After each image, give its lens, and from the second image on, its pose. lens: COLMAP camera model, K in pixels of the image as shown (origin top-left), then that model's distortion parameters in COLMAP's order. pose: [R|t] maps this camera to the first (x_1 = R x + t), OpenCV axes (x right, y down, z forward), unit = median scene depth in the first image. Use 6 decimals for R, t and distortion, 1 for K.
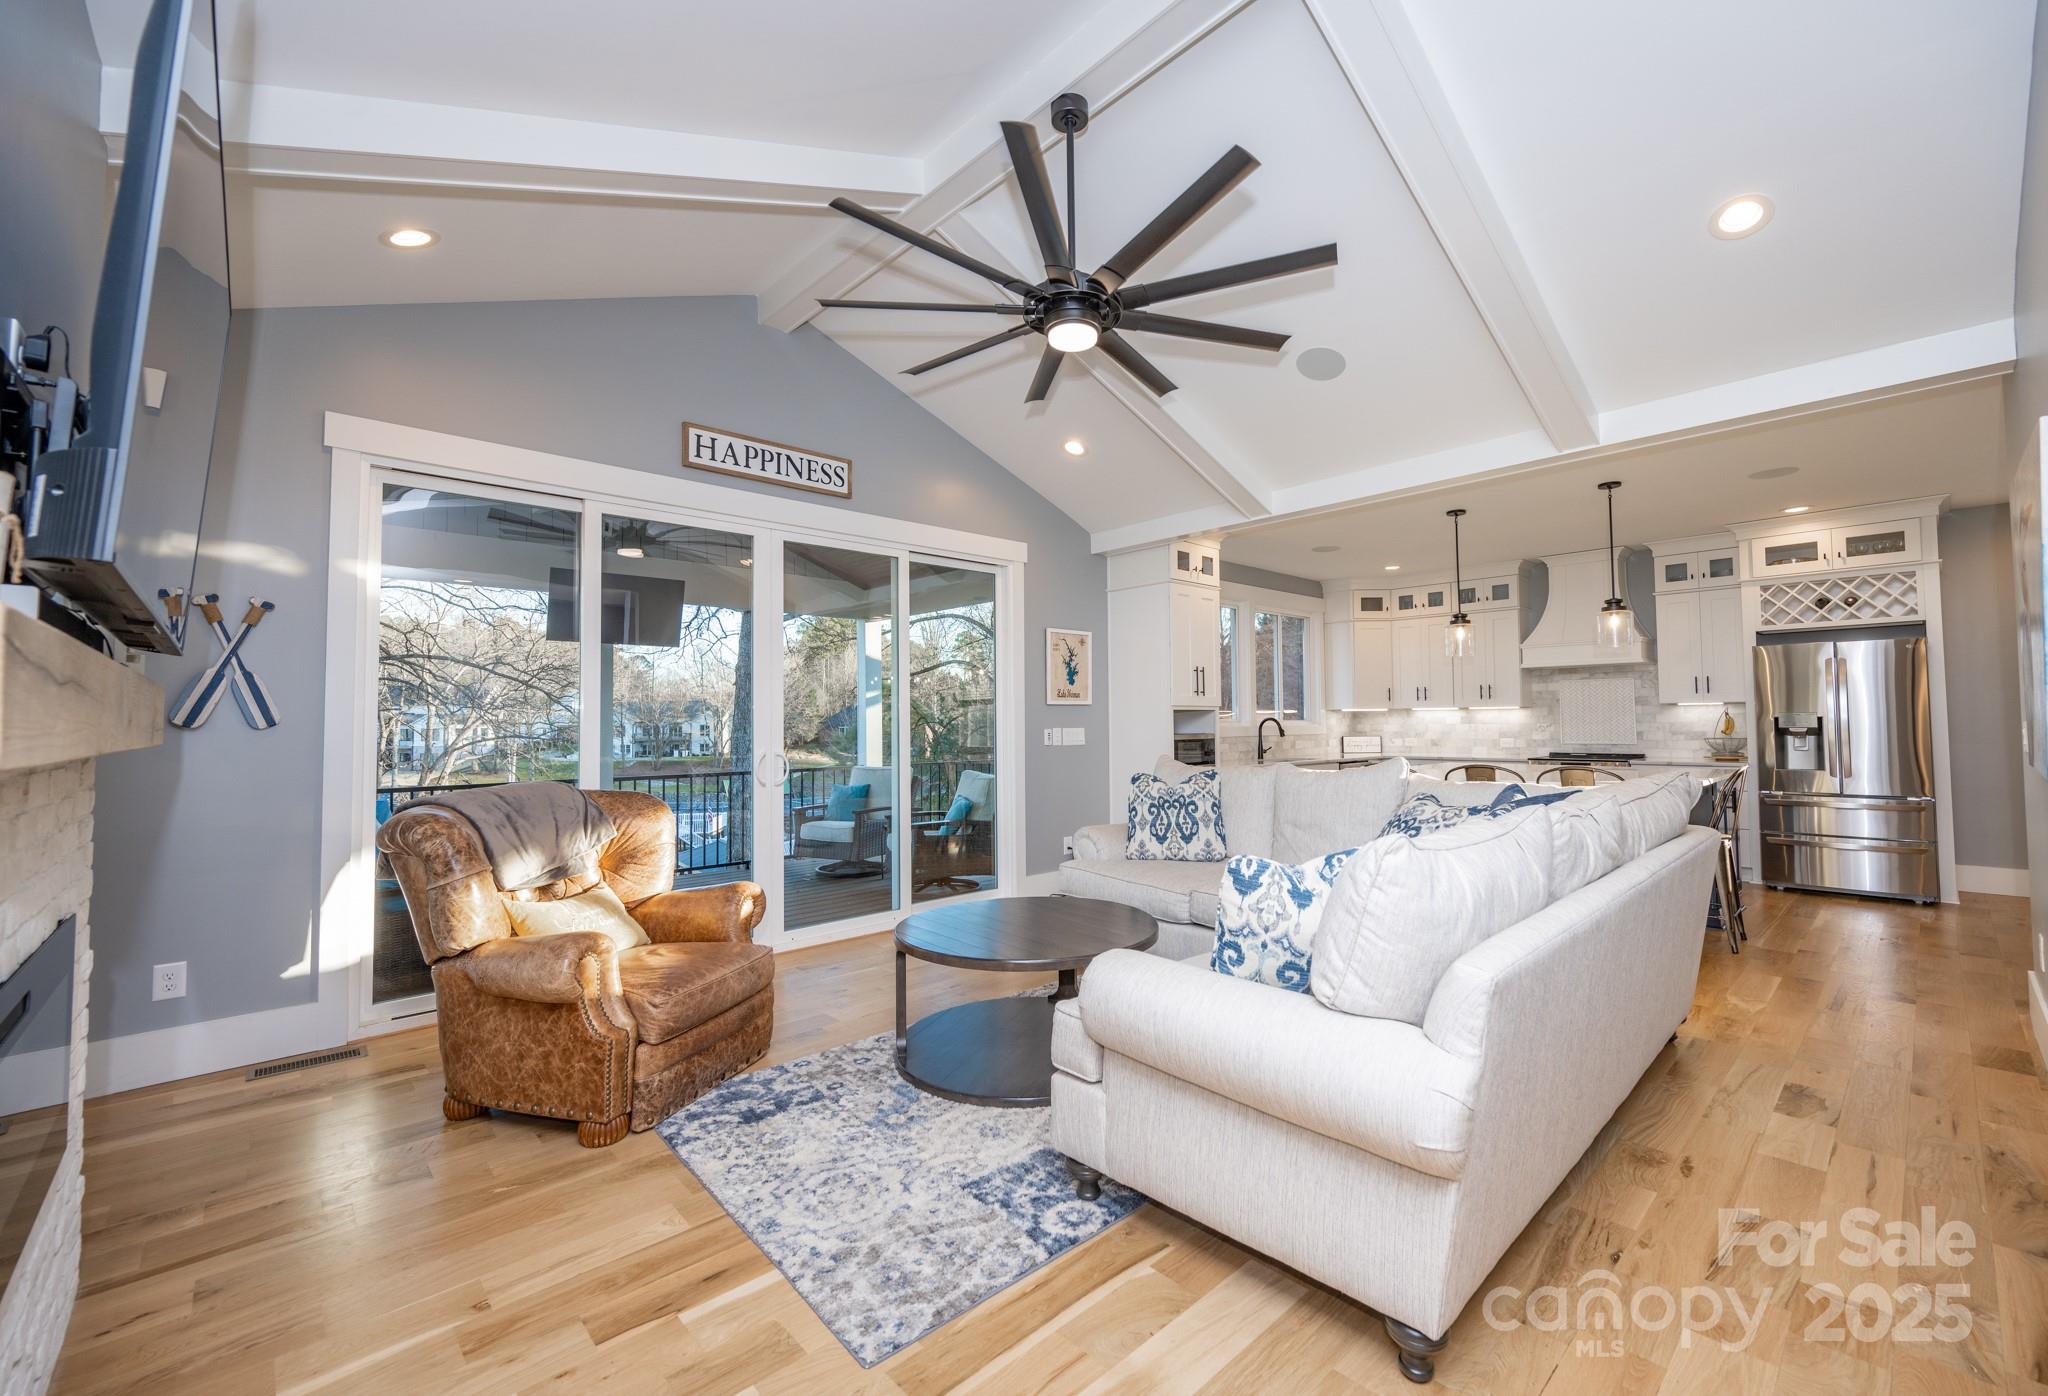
lens RADIAL K [[851.8, 0, 1066.3], [0, 851.8, 690.7], [0, 0, 1]] dist [-0.001762, 0.000017]
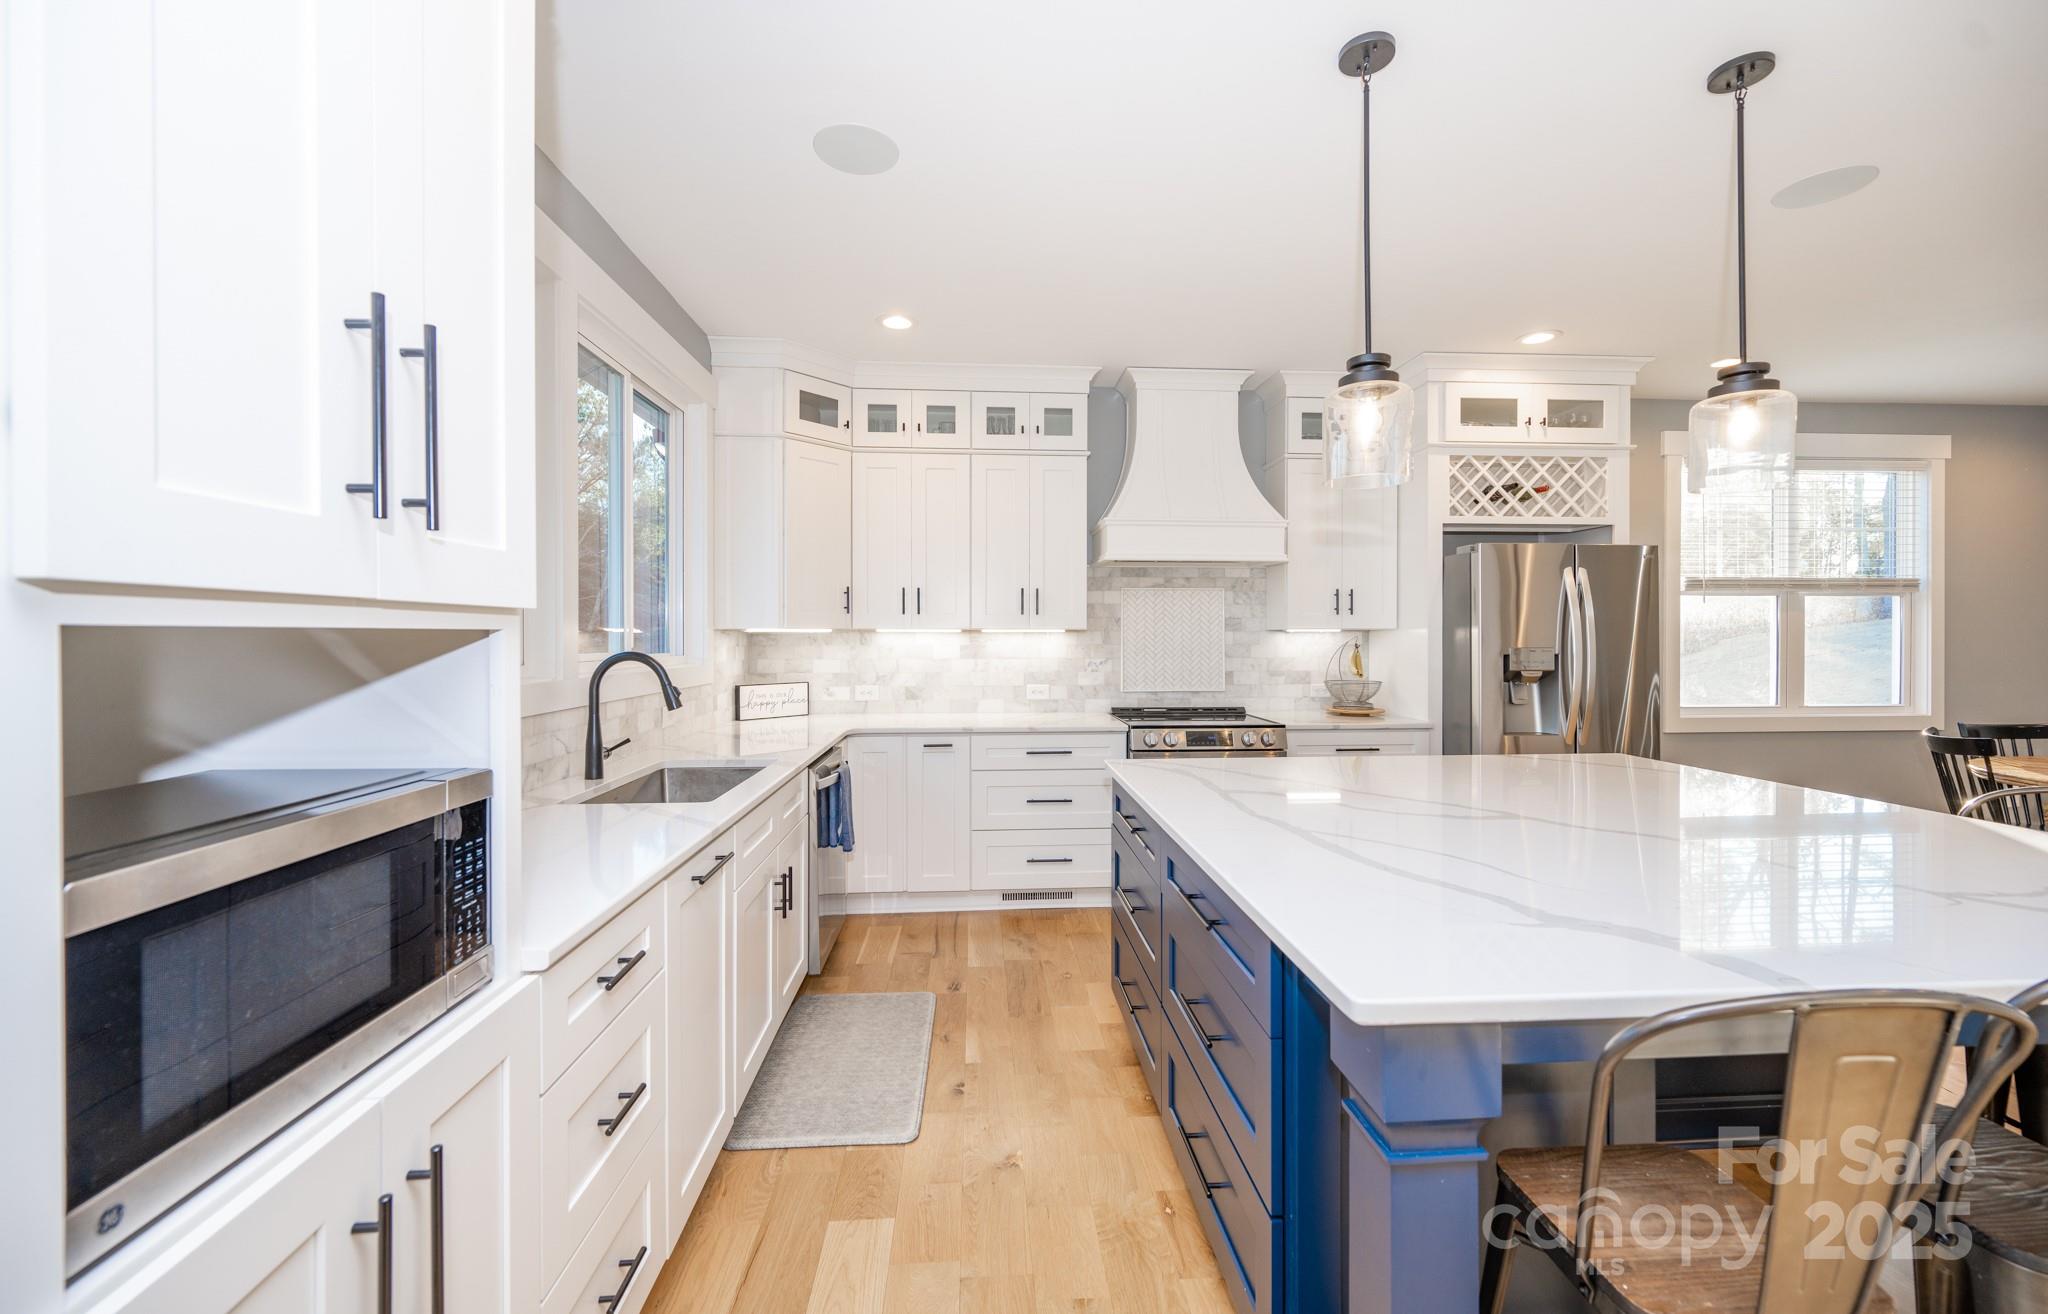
lens RADIAL K [[820.3, 0, 1034.2], [0, 820.3, 640.6], [0, 0, 1]] dist [0.001790, -0.000014]
pose [[0.649481, 0.005688, 0.760357, 0.156637], [-0.035169, 0.999127, 0.022566, 0.023701], [-0.759564, -0.041397, 0.649114, 1.070555]]
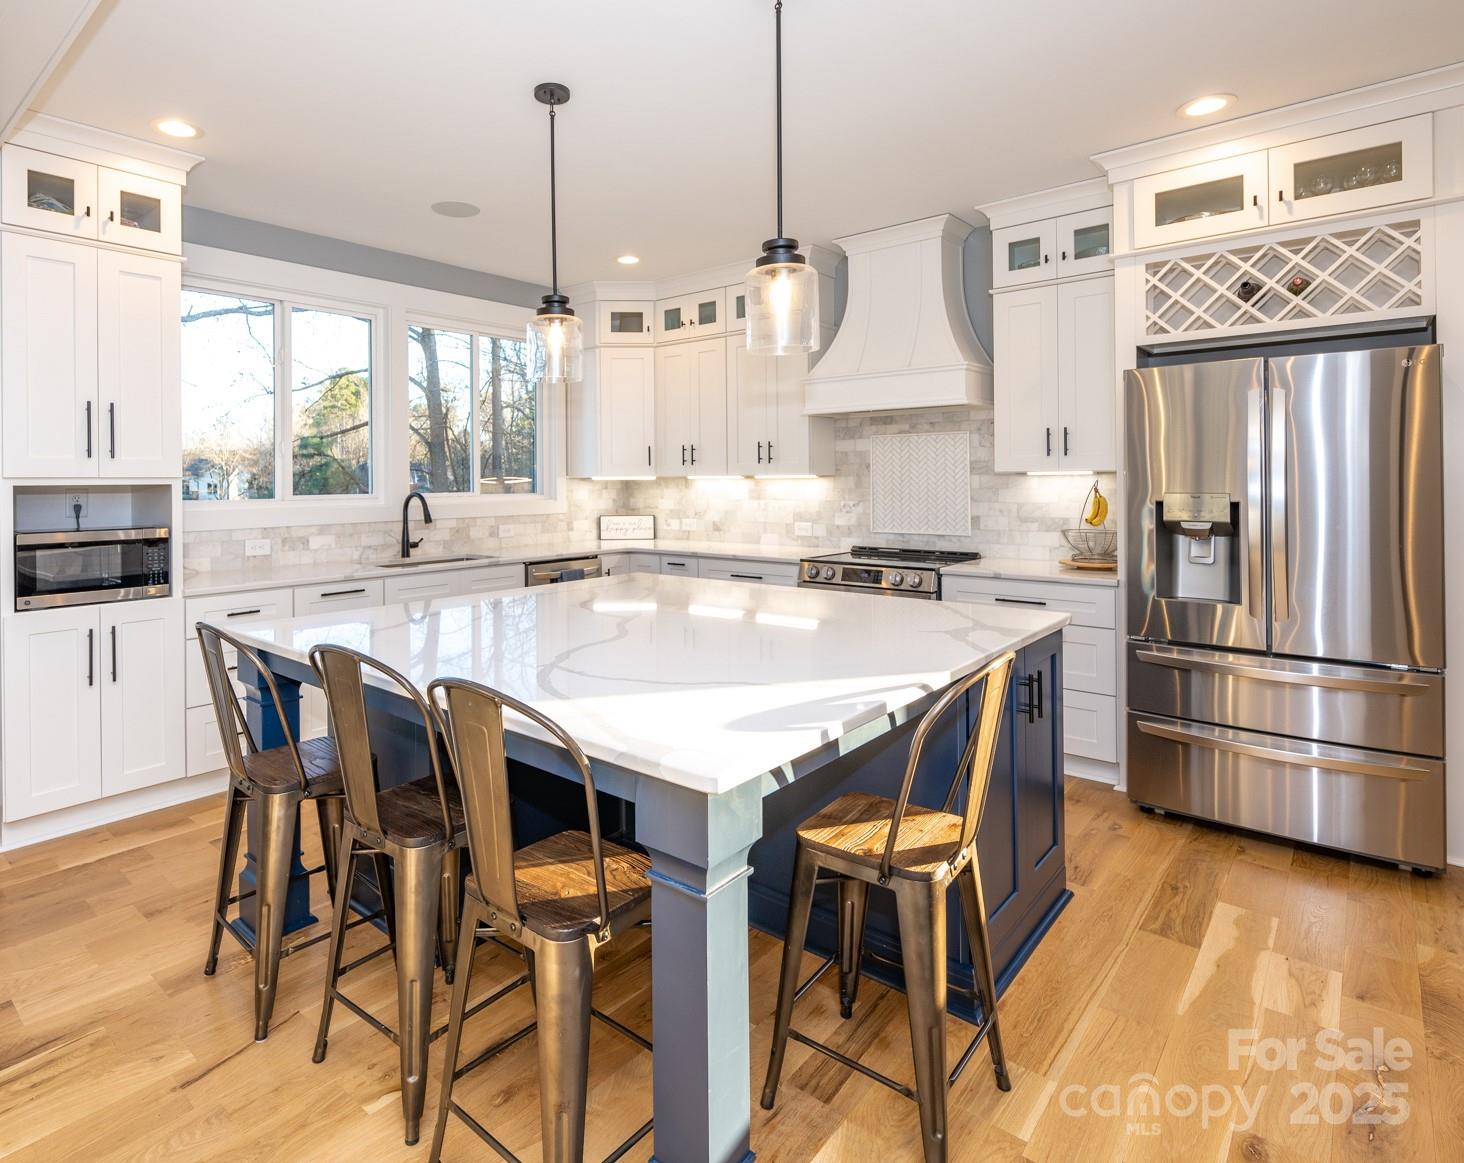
lens RADIAL K [[802.2, 0, 642.1], [0, 802.2, 482.7], [0, 0, 1]] dist [-0.002326, -0.000547]
pose [[0.998414, 0.001474, 0.056282, 0.593126], [-0.003722, 0.999198, 0.039861, 0.000563], [-0.056178, -0.040007, 0.997619, 0.635133]]
